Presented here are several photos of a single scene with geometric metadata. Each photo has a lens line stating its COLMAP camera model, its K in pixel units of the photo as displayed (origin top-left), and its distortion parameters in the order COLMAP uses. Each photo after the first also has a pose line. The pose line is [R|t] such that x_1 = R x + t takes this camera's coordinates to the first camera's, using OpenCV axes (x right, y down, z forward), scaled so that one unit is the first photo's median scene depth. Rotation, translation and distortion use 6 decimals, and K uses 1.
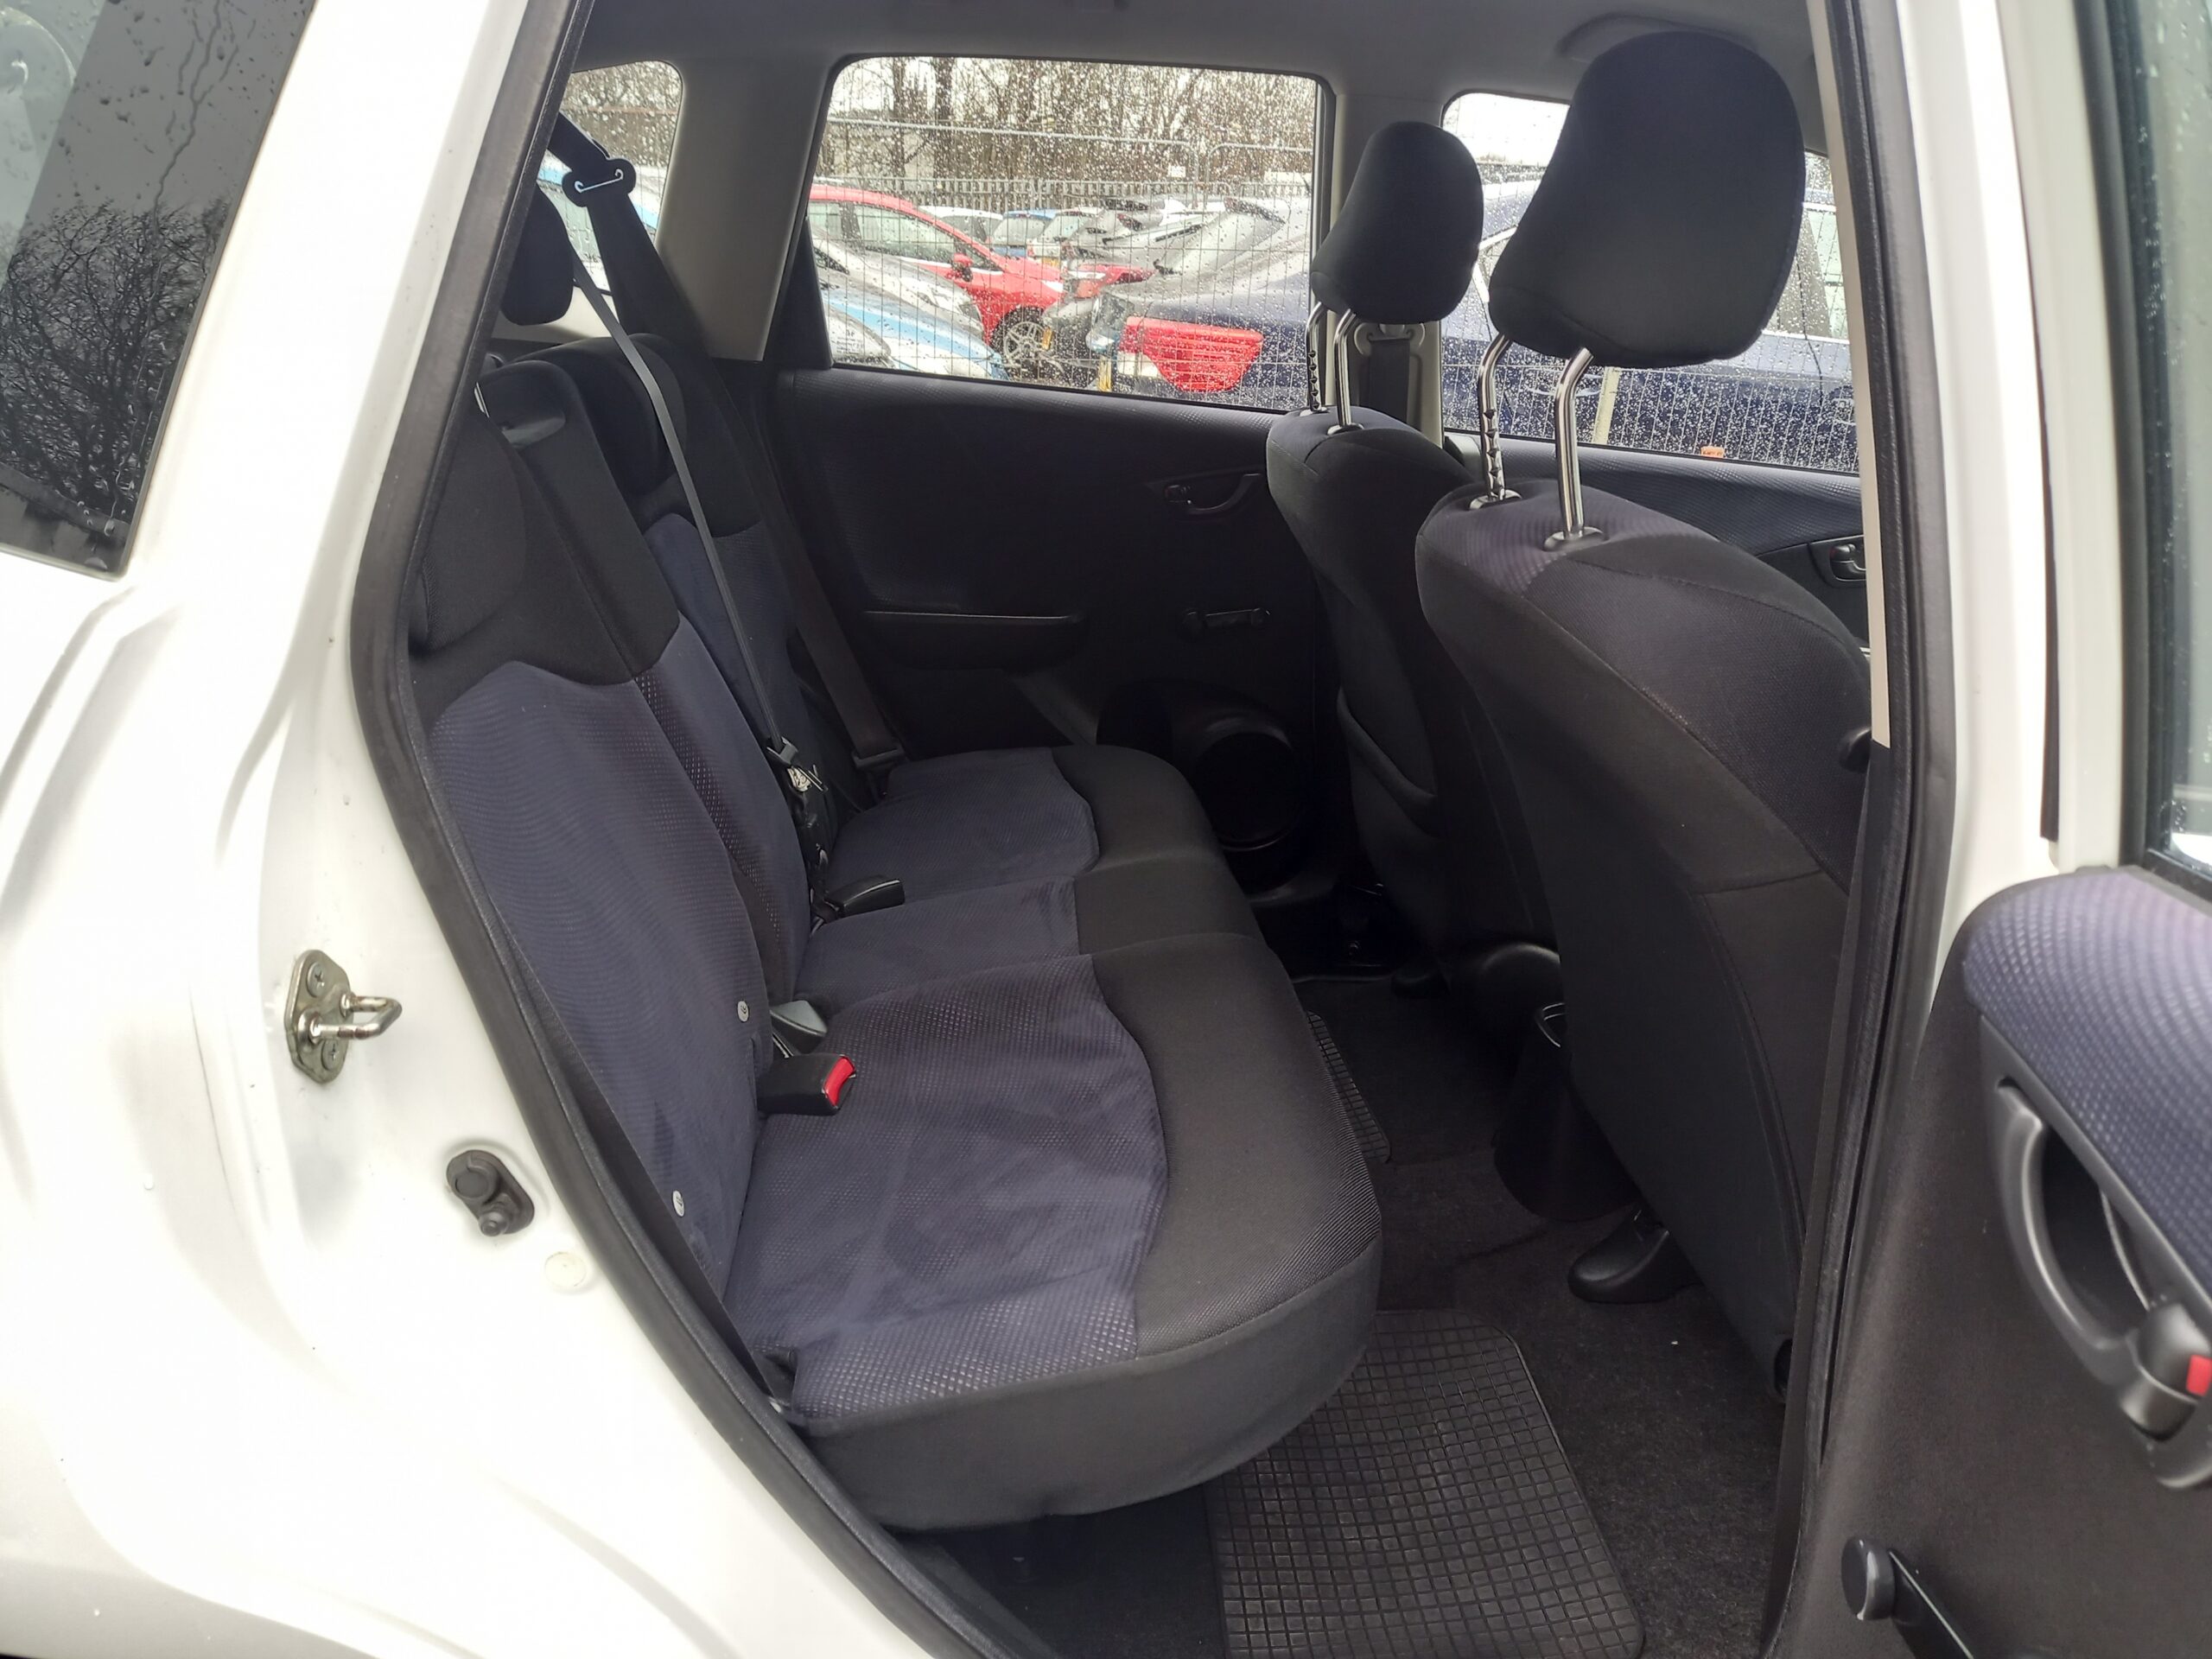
lens RADIAL K [[1628.7, 0, 1106.7], [0, 1628.7, 843.4], [0, 0, 1]] dist [0.073732, -0.086522]
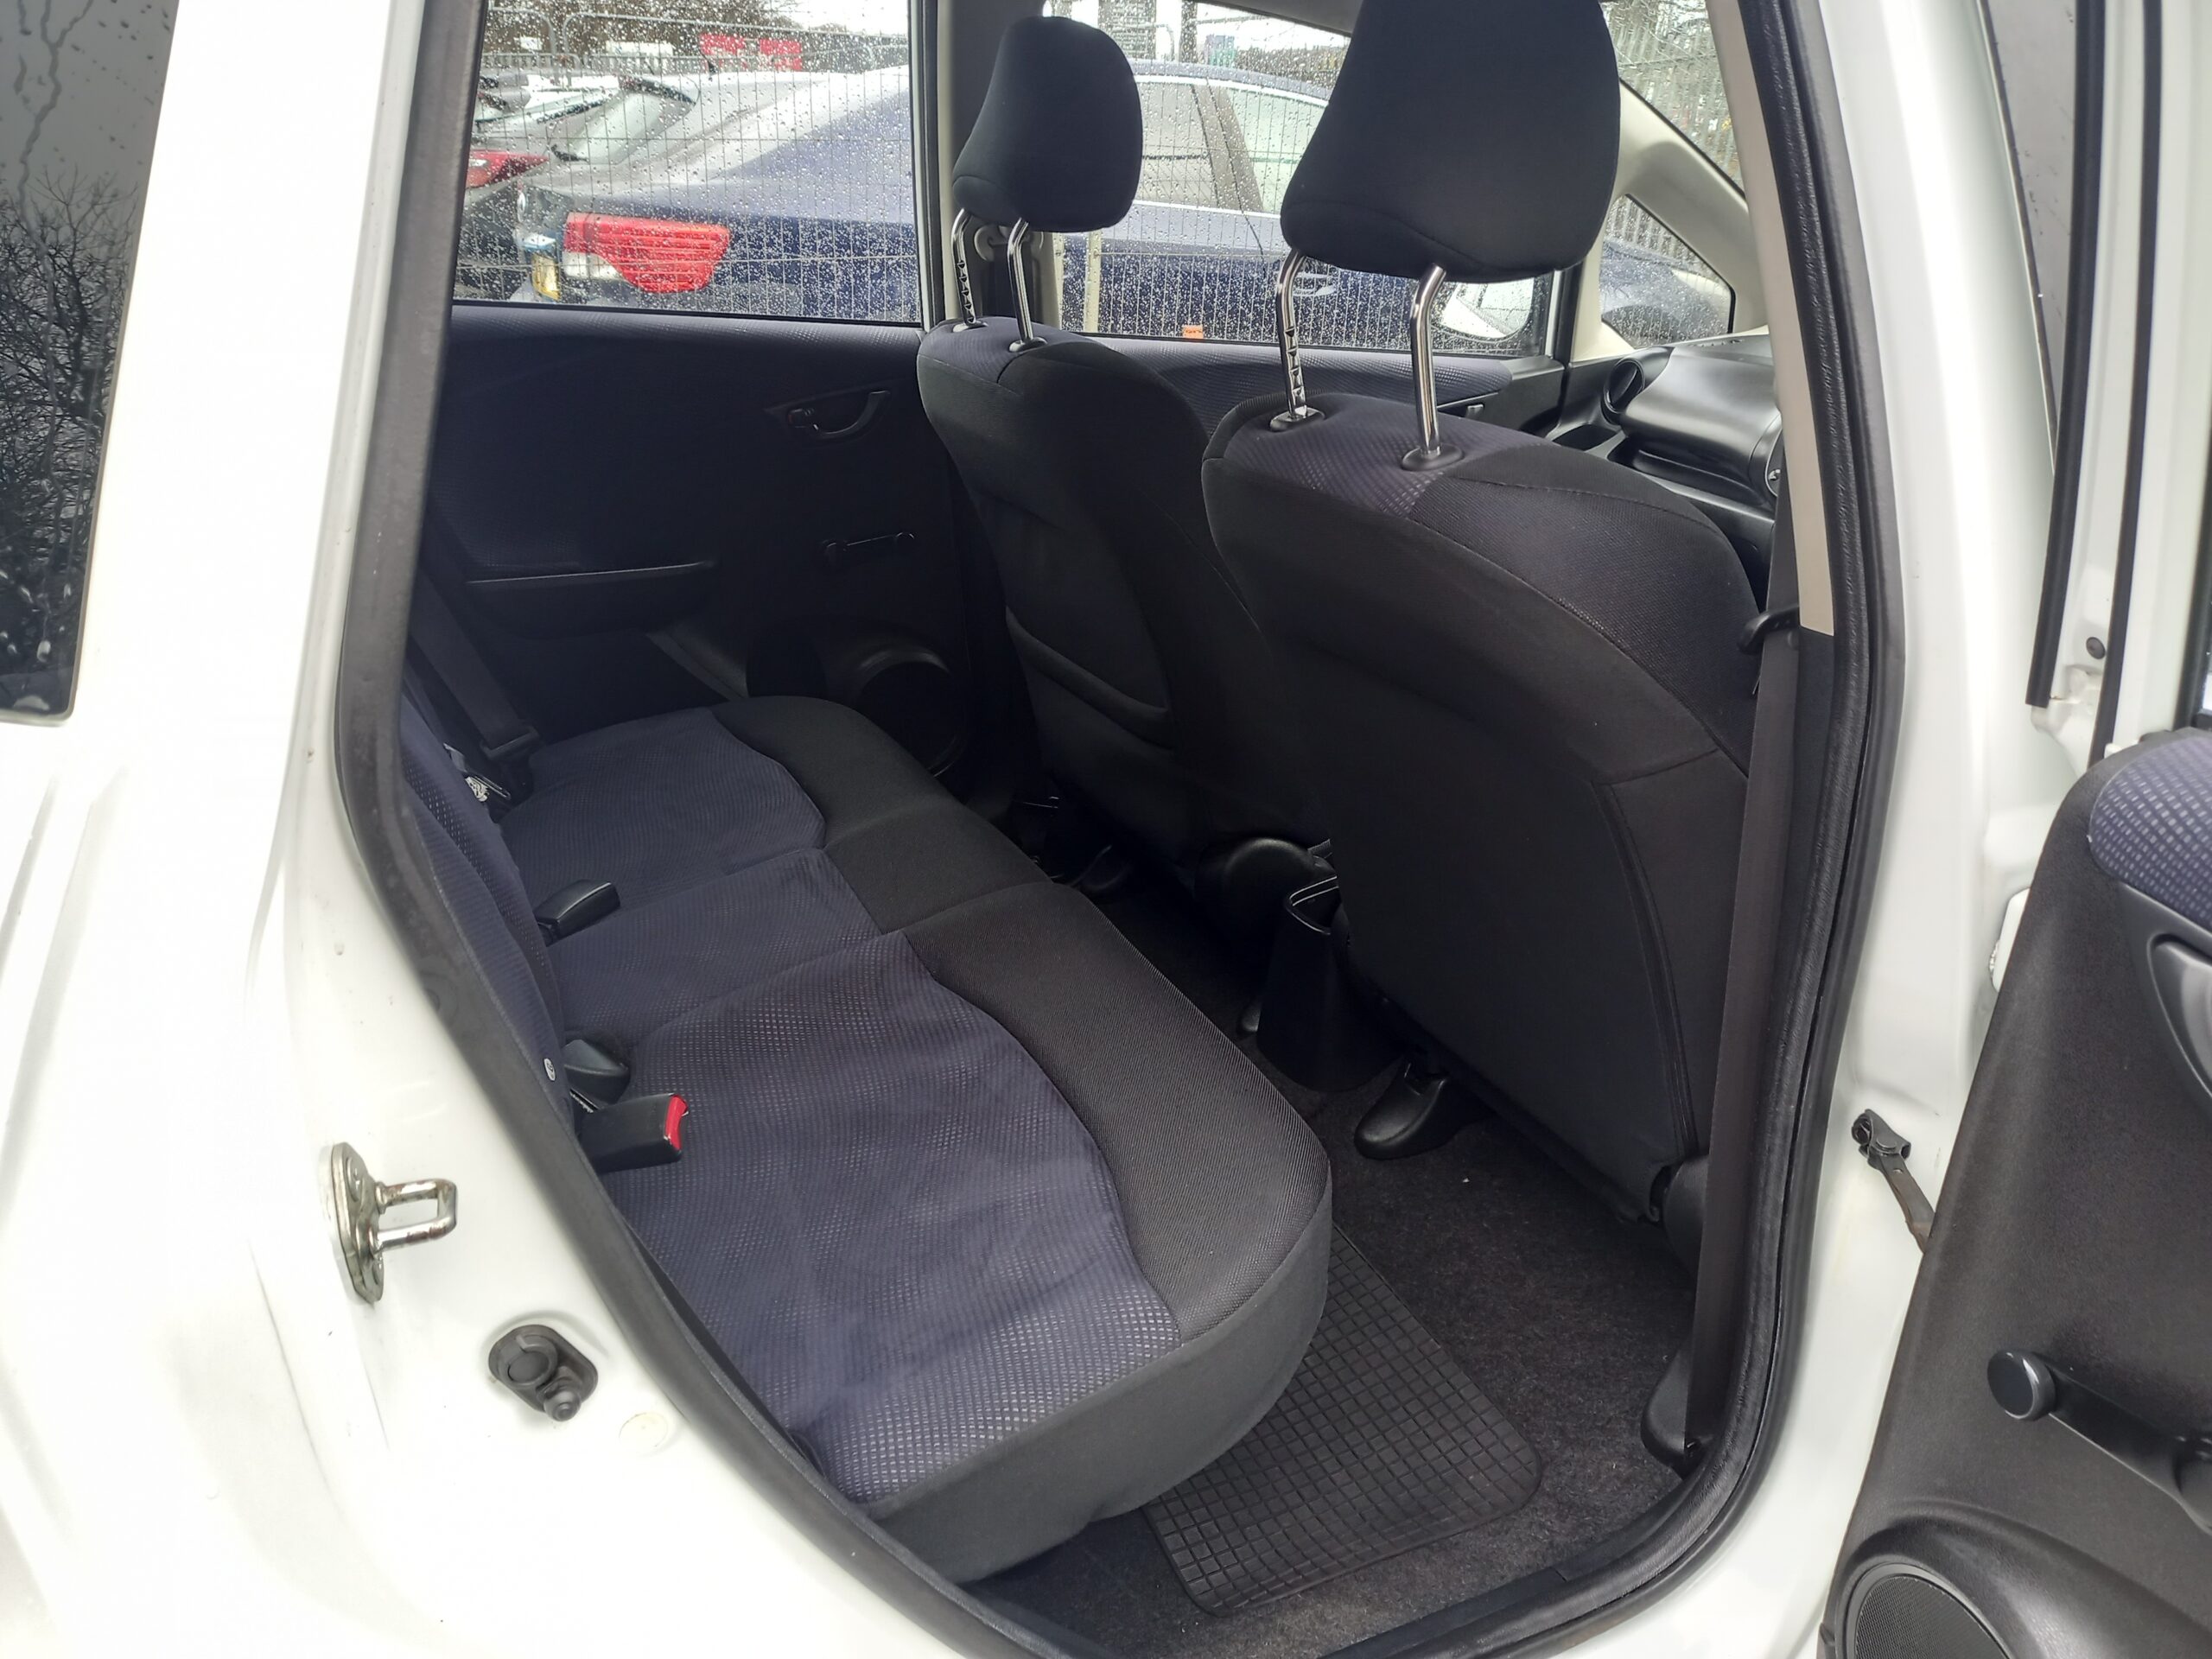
lens RADIAL K [[1622.2, 0, 1106.7], [0, 1622.2, 843.9], [0, 0, 1]] dist [0.068340, -0.073145]
pose [[0.931216, -0.165238, 0.324859, -0.215854], [0.142705, 0.985463, 0.092186, -0.056126], [-0.335369, -0.039486, 0.941259, 0.084911]]
